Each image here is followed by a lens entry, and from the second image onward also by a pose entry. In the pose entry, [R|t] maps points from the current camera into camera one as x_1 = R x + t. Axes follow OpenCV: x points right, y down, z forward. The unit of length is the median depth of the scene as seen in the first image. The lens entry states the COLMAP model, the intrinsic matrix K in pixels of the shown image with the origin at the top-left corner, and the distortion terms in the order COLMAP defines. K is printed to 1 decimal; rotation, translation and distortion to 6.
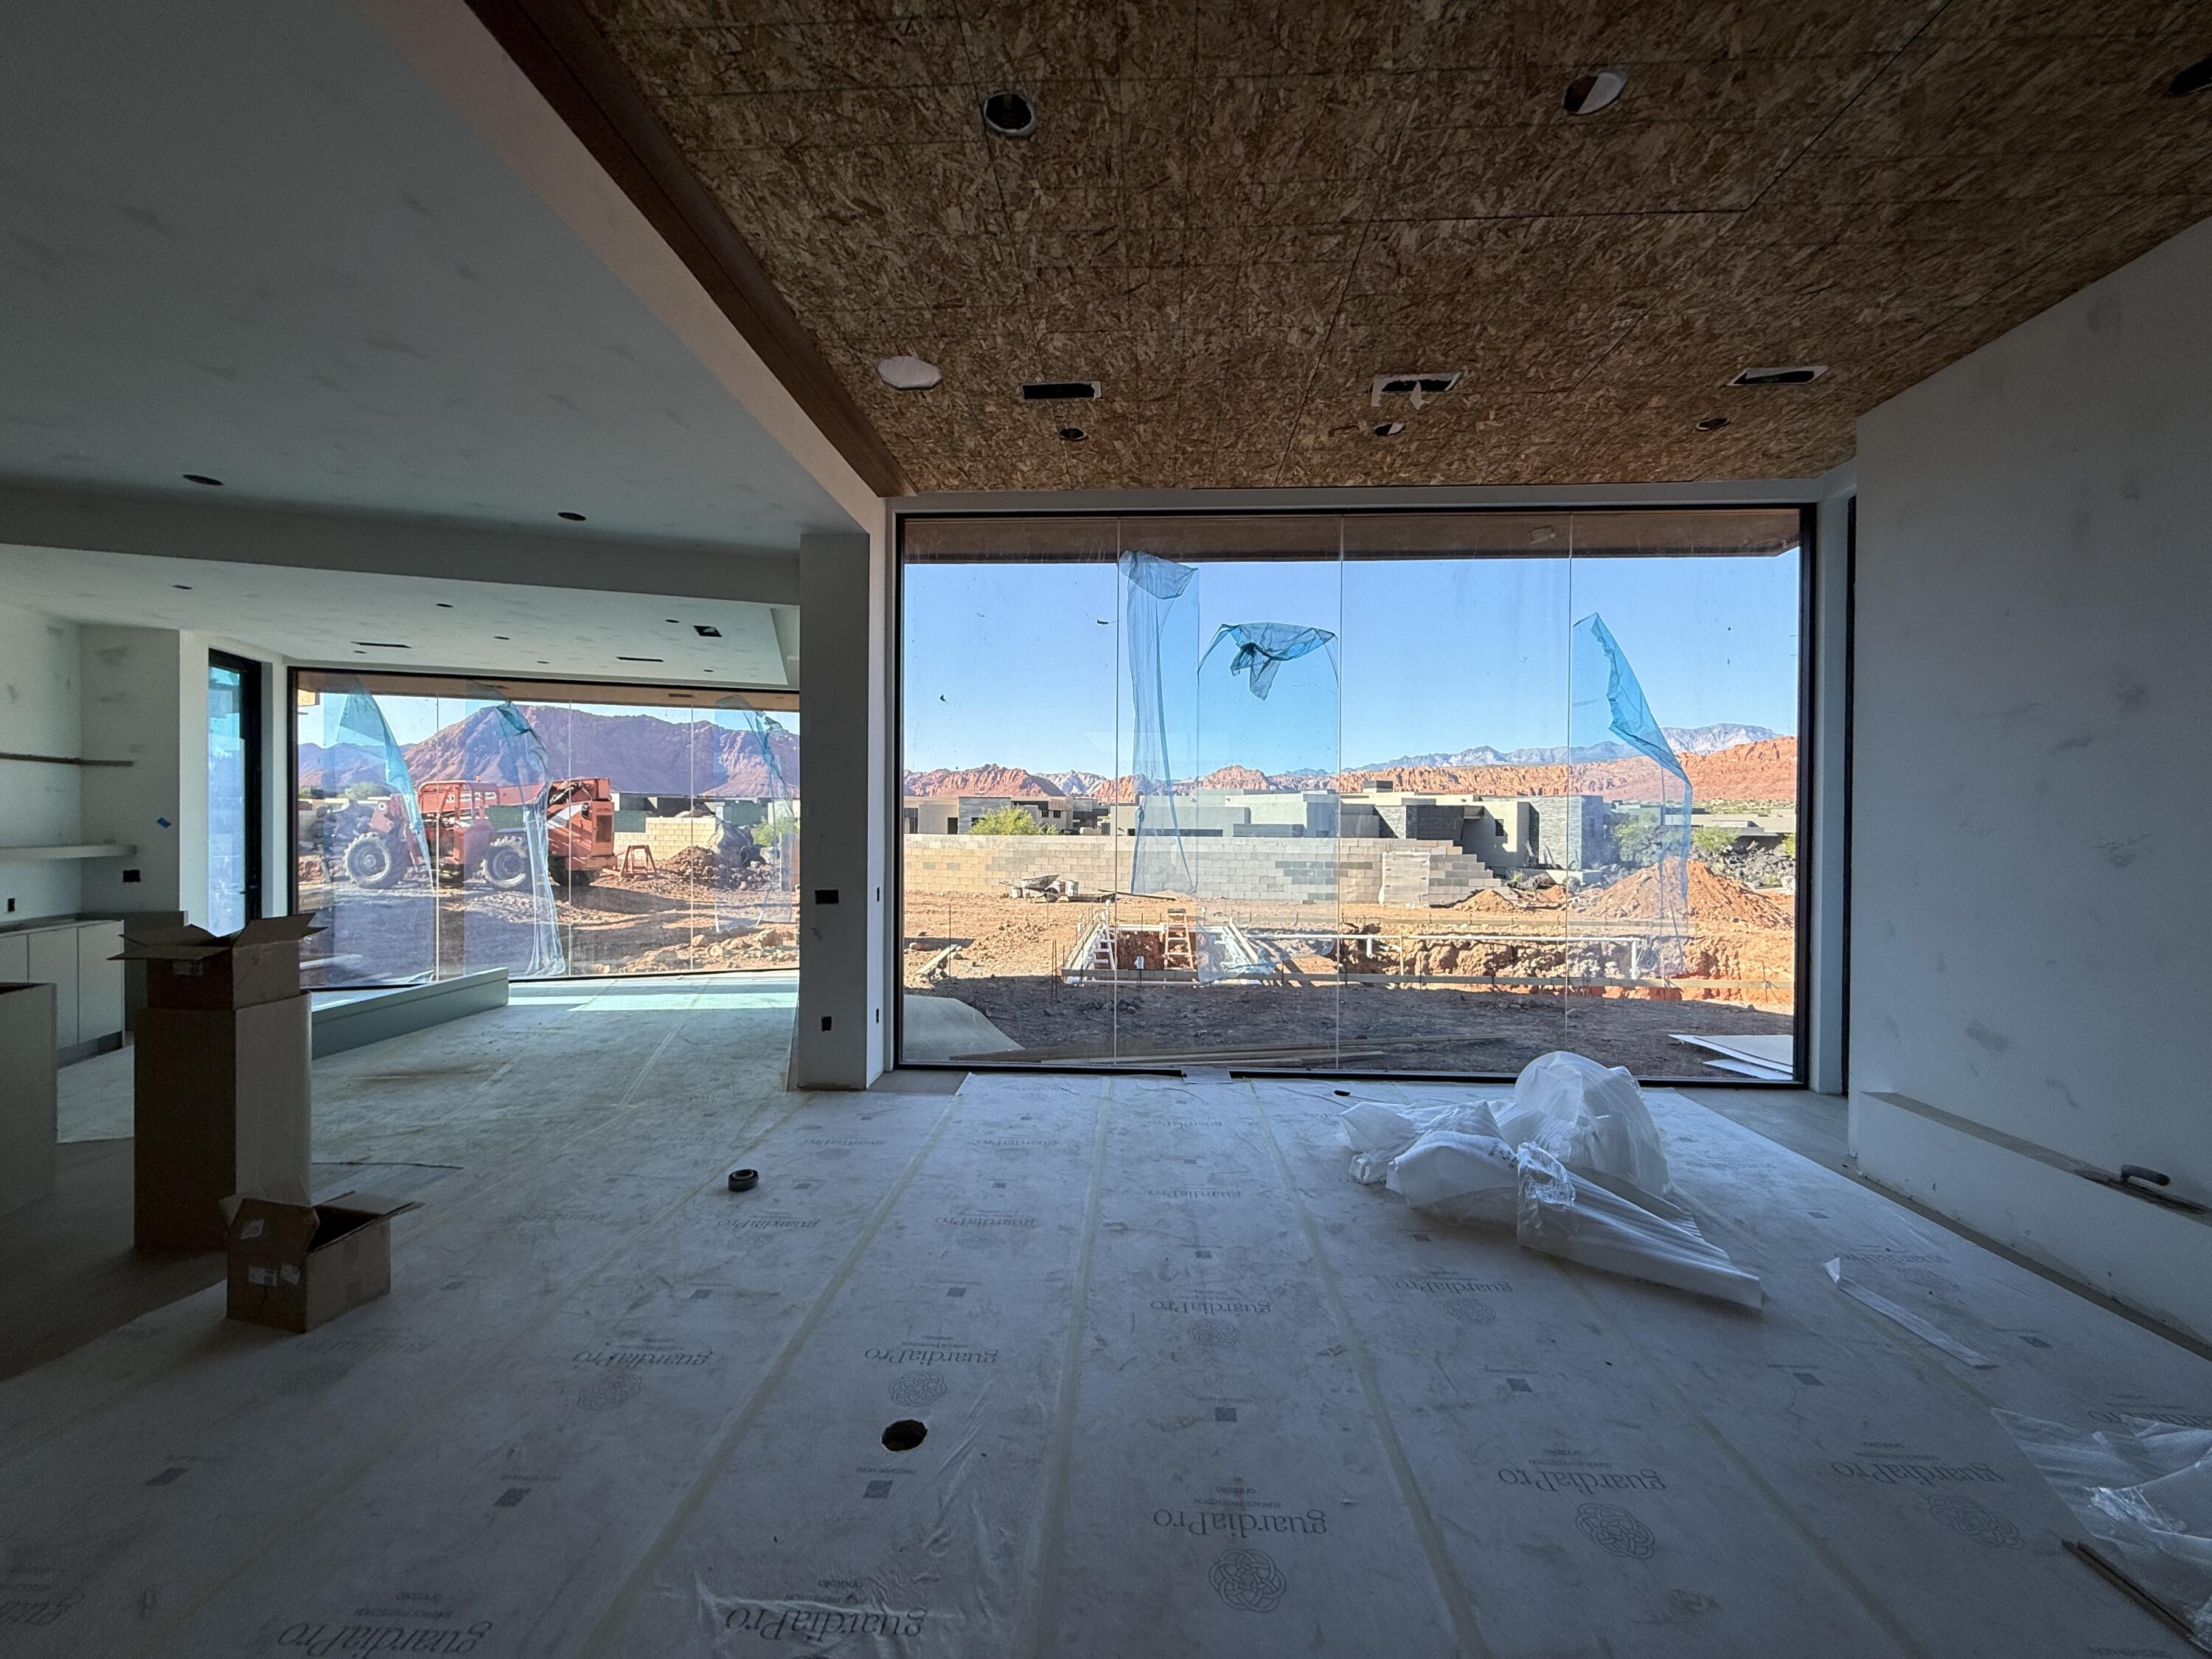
lens RADIAL K [[885.3, 0, 1106.0], [0, 885.3, 829.5], [0, 0, 1]] dist [0.000863, 0.000185]
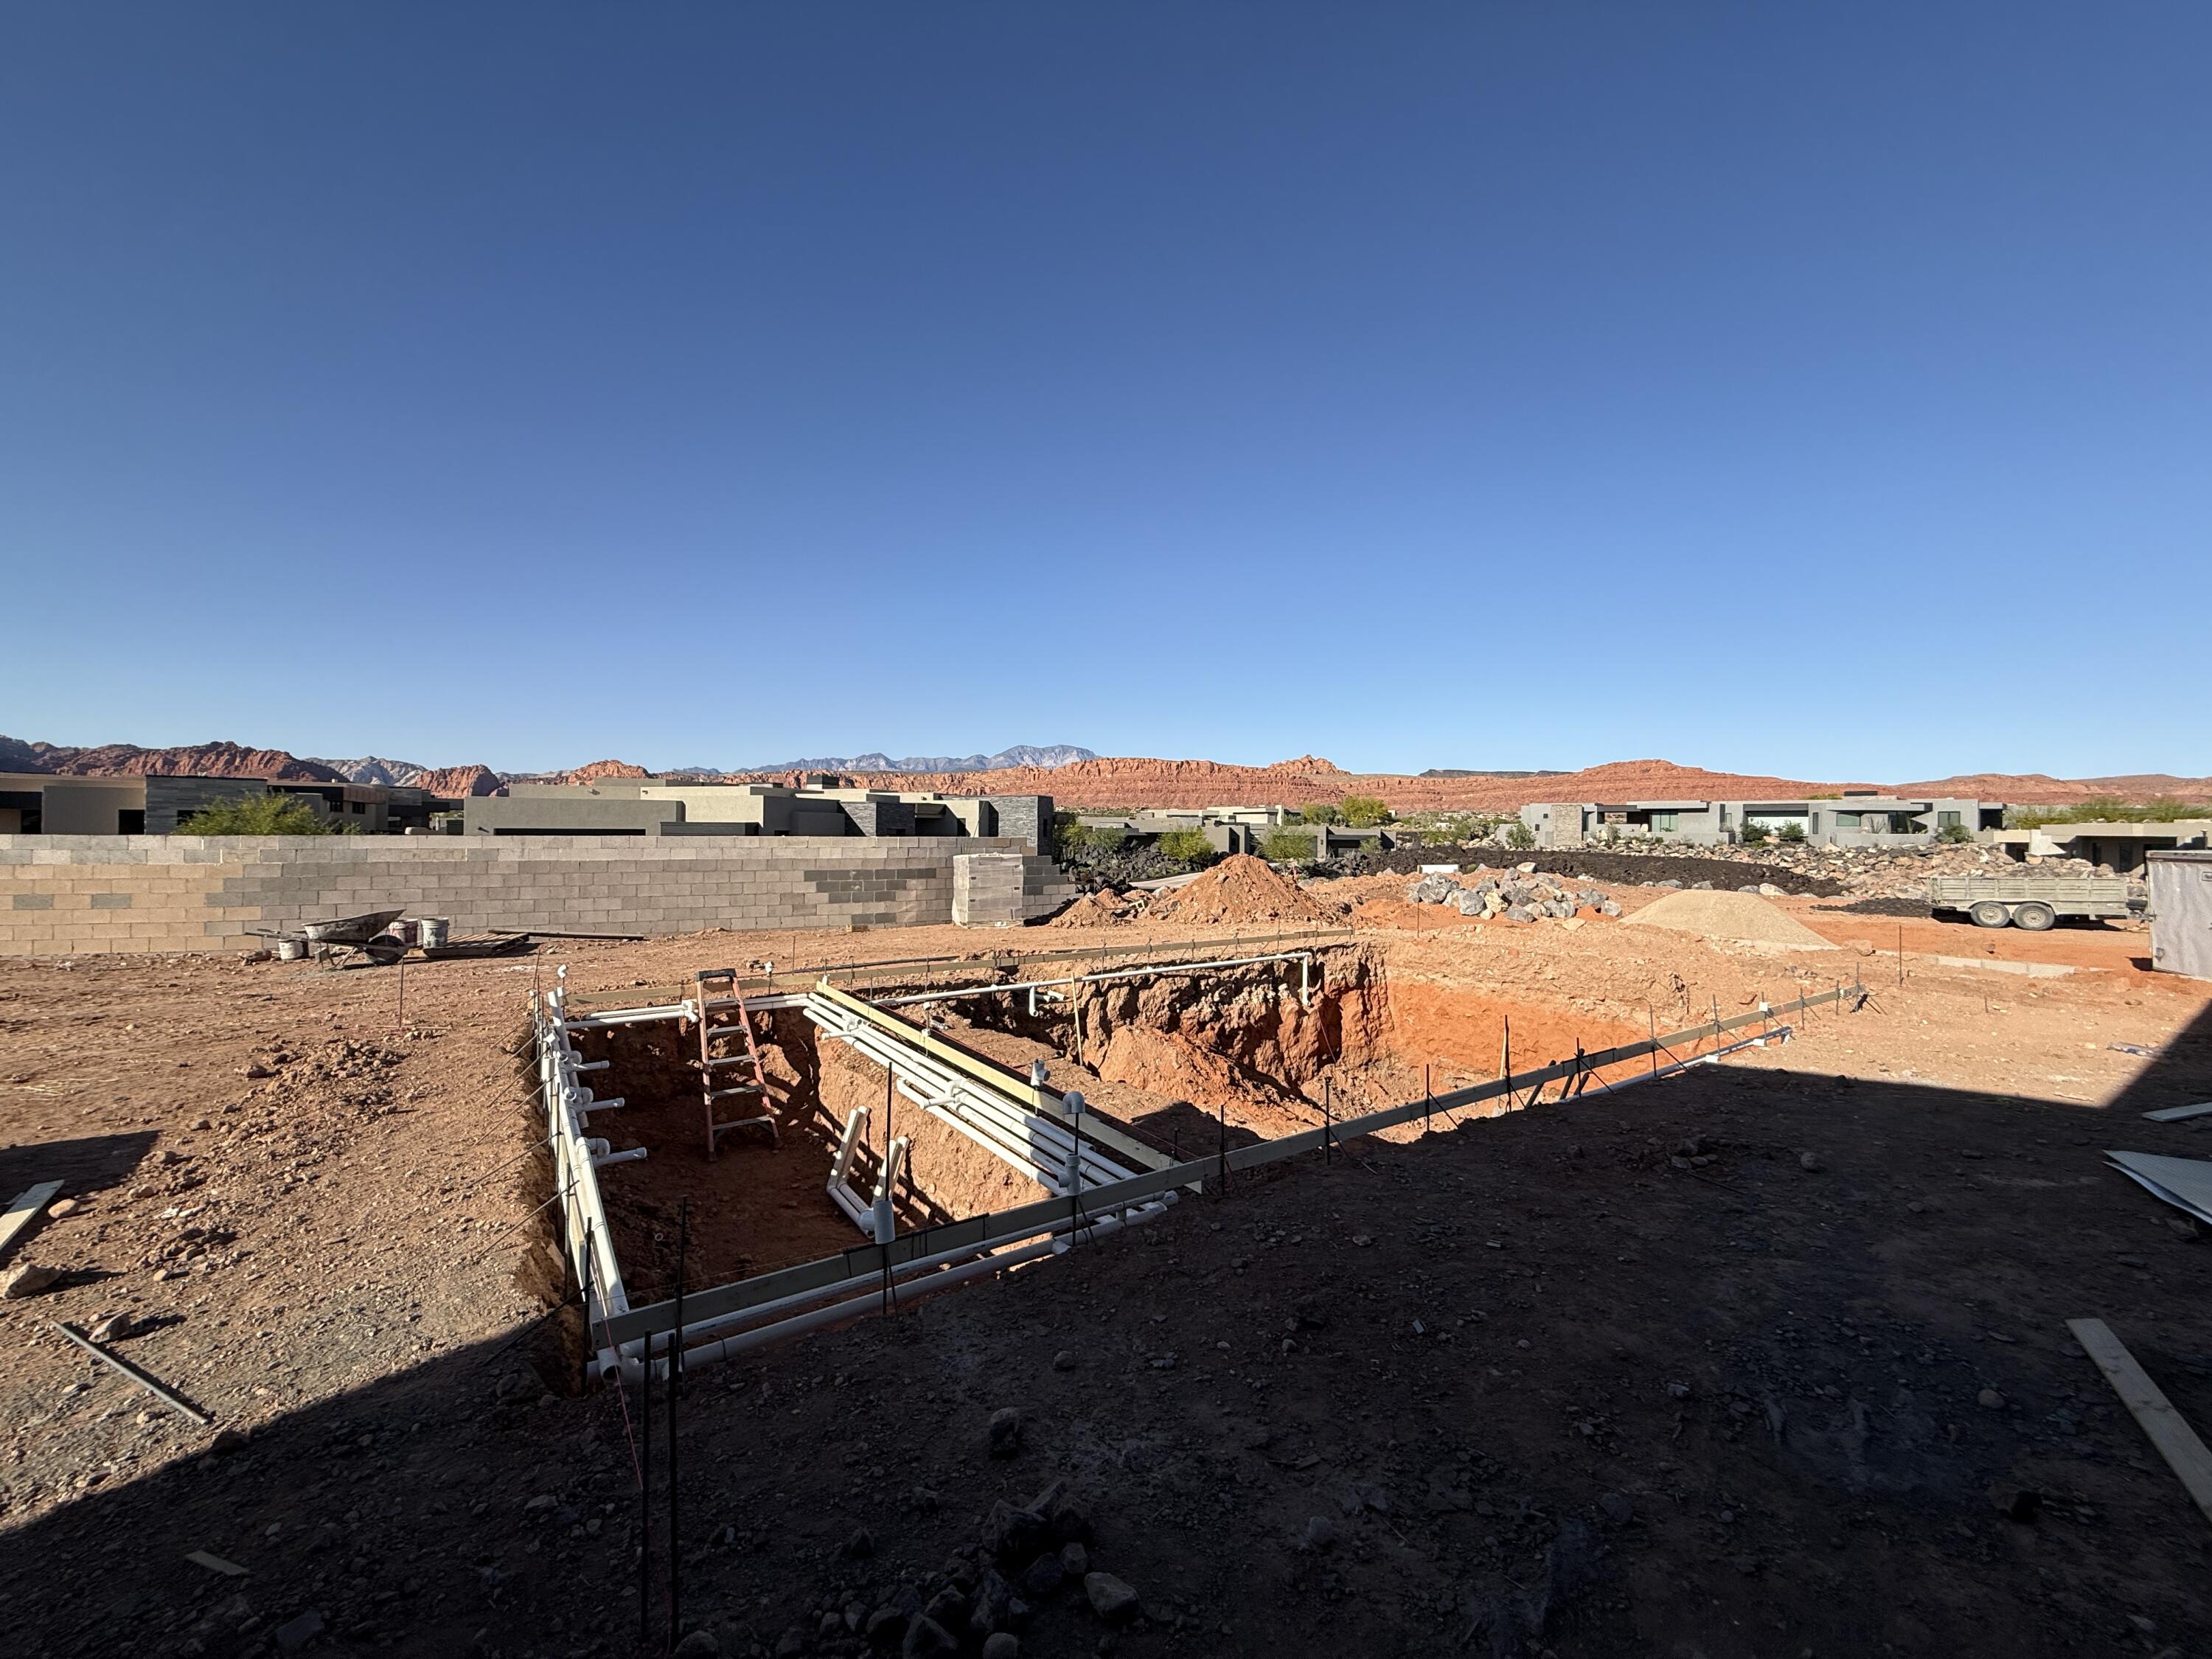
lens RADIAL K [[885.3, 0, 1106.0], [0, 885.3, 829.5], [0, 0, 1]] dist [0.000863, 0.000185]
pose [[0.793481, -0.001302, 0.608593, -0.050375], [0.002854, 0.999995, -0.001582, 0.006963], [-0.608588, 0.002992, 0.793481, 0.397620]]
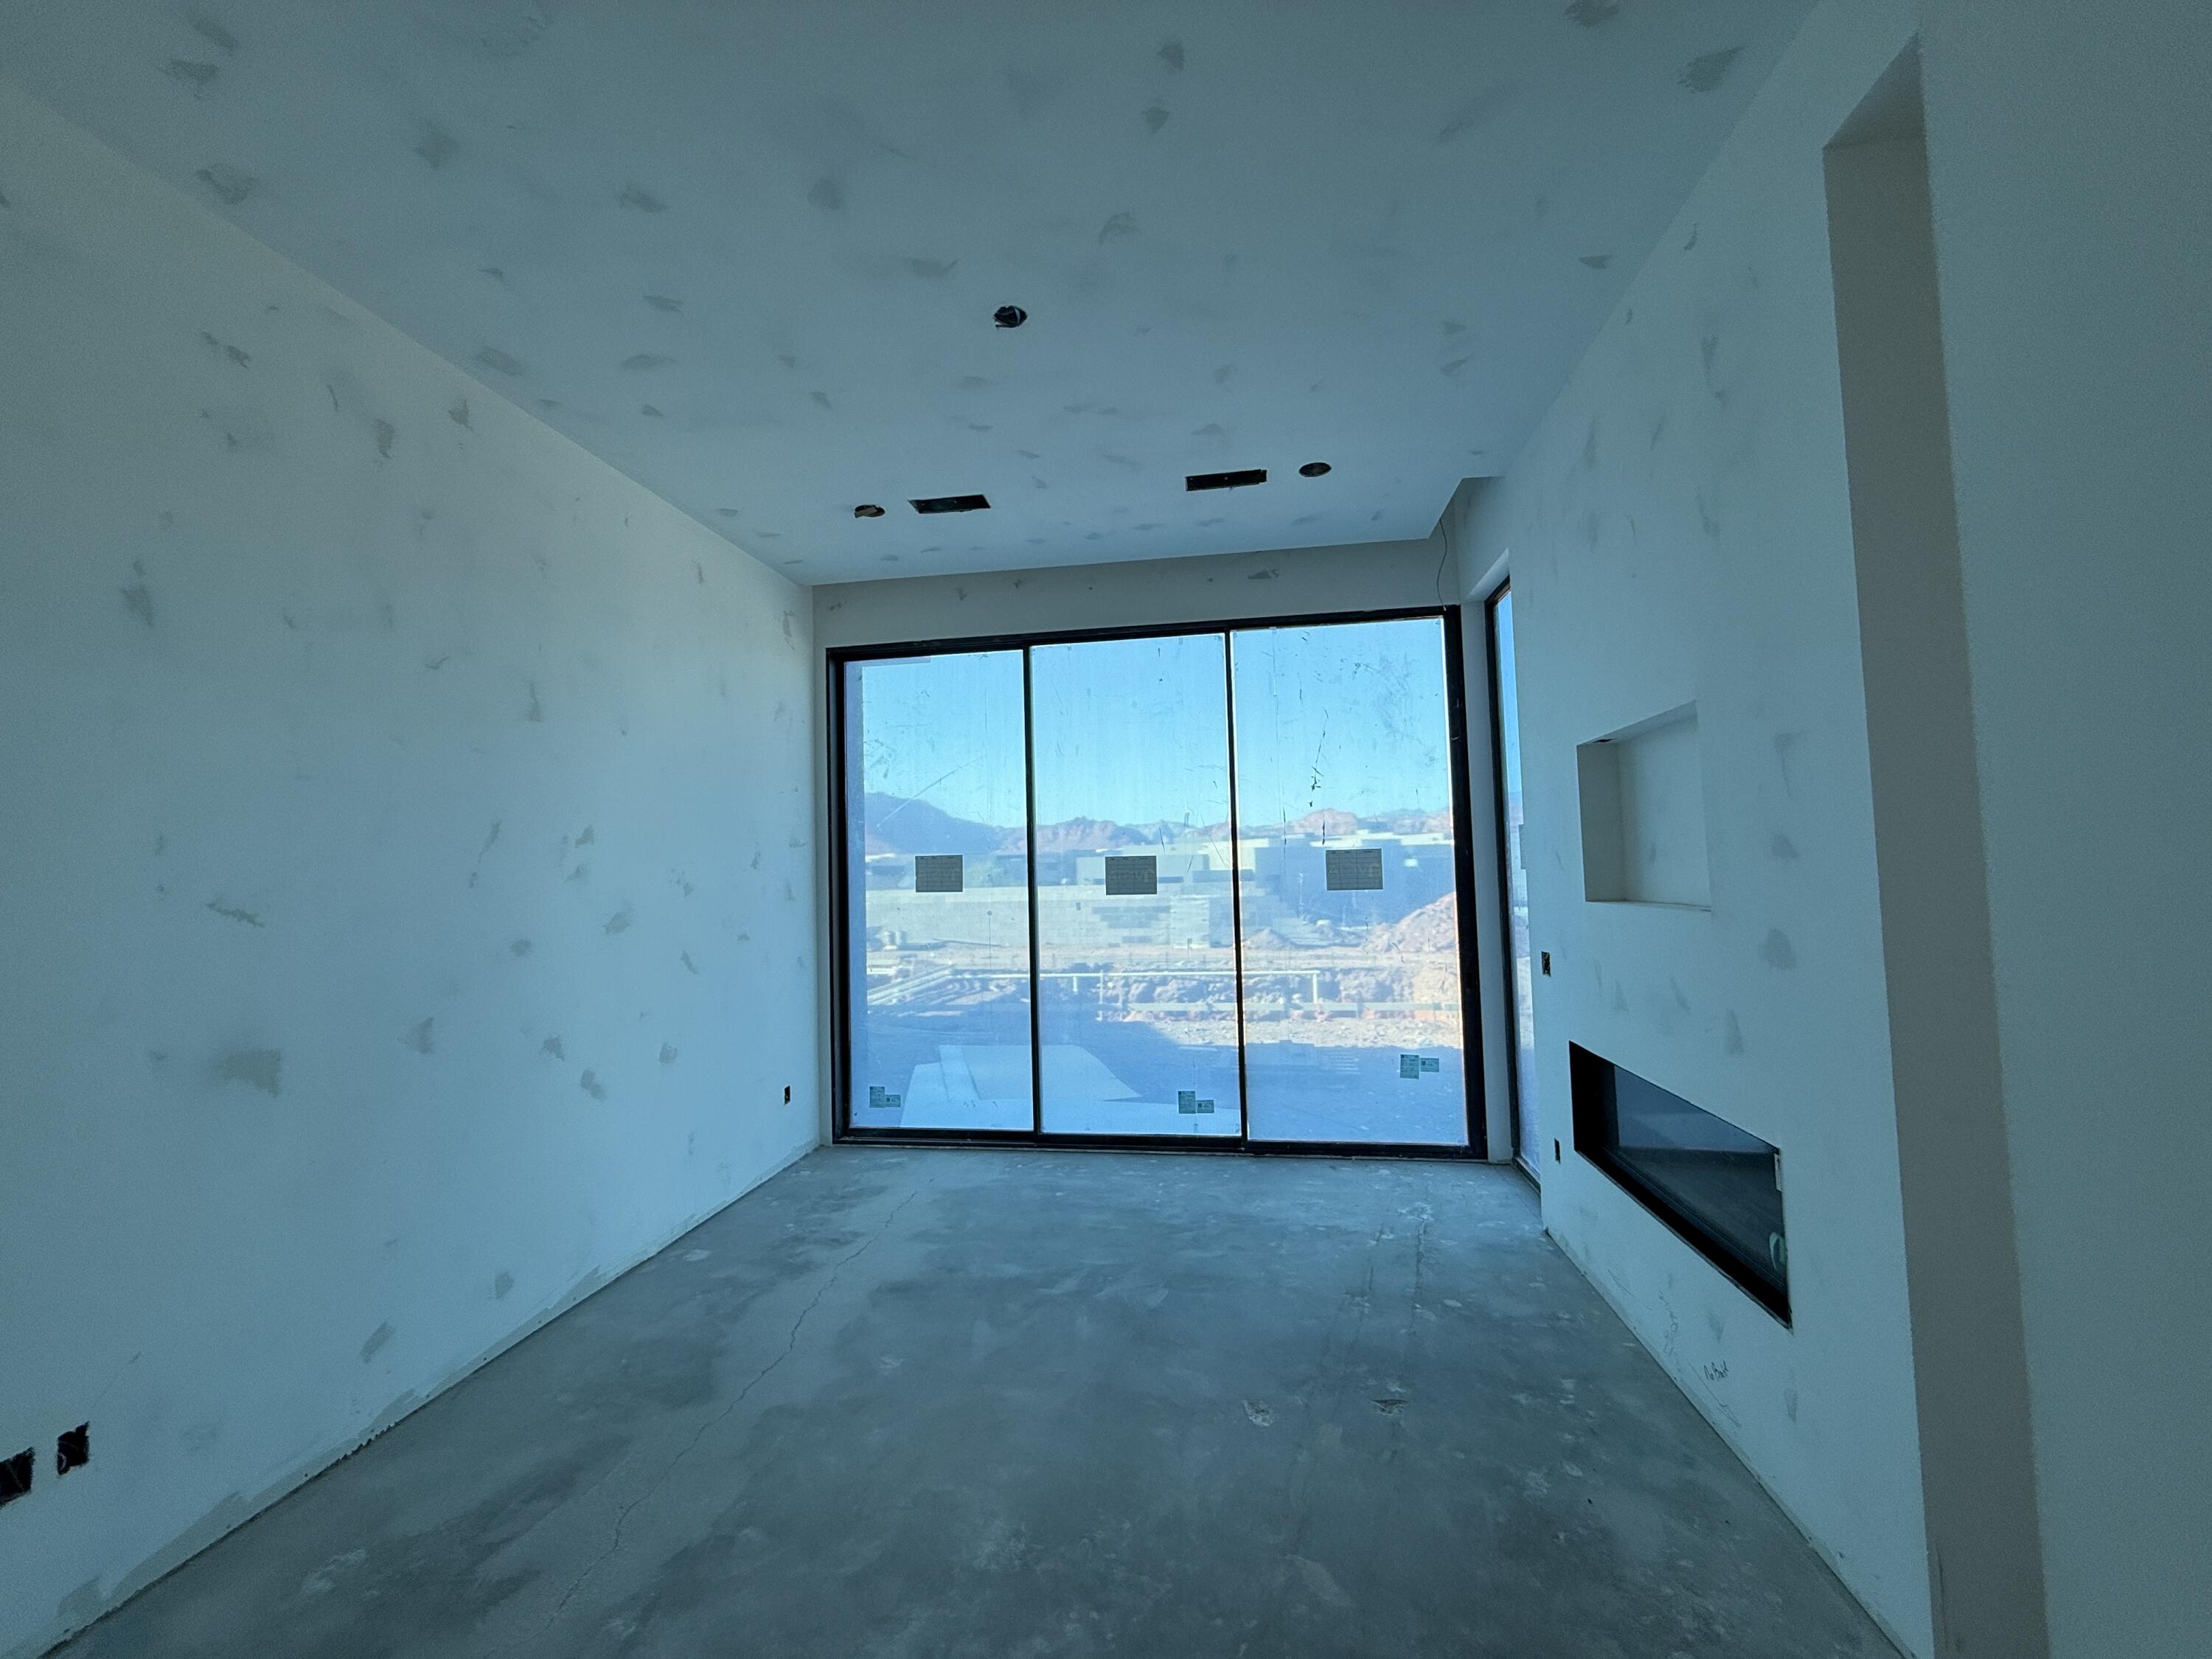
lens RADIAL K [[885.3, 0, 1106.0], [0, 885.3, 829.5], [0, 0, 1]] dist [0.000863, 0.000185]
pose [[0.994316, -0.036985, -0.099837, 0.401475], [0.031295, 0.997828, -0.057962, 0.005245], [0.101764, 0.054508, 0.993314, -0.088338]]
